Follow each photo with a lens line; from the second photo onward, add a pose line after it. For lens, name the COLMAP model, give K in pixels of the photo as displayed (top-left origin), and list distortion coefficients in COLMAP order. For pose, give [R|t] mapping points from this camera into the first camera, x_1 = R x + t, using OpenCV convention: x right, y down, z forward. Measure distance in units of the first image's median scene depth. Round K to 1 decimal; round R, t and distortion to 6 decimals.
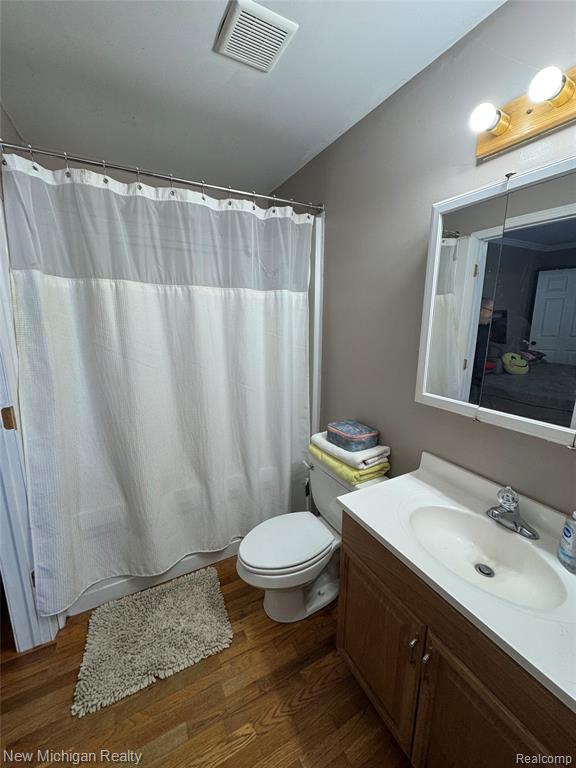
lens RADIAL K [[305.0, 0, 290.5], [0, 305.0, 383.7], [0, 0, 1]] dist [0.001250, -0.000523]
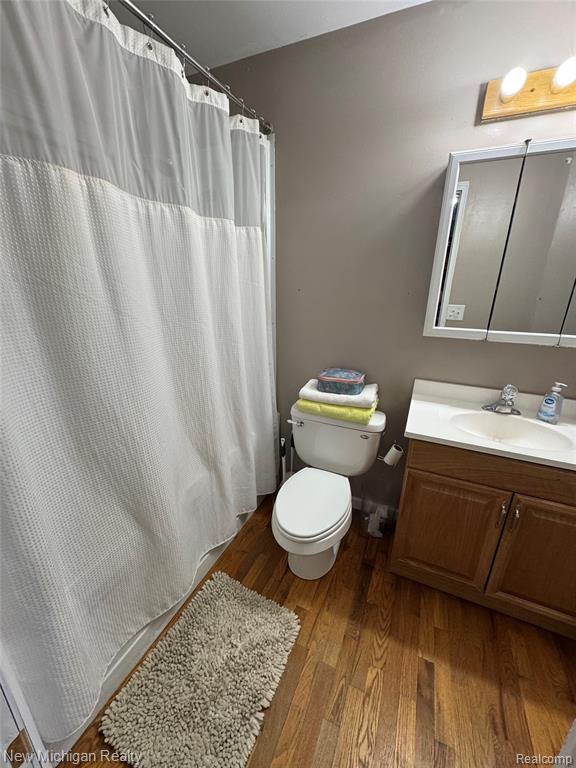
lens RADIAL K [[305.0, 0, 286.9], [0, 305.0, 380.4], [0, 0, 1]] dist [0.001250, -0.000523]
pose [[0.802190, -0.194032, 0.564662, -0.640038], [0.132240, 0.979974, 0.148875, -0.014701], [-0.582240, -0.044755, 0.811784, 0.322027]]
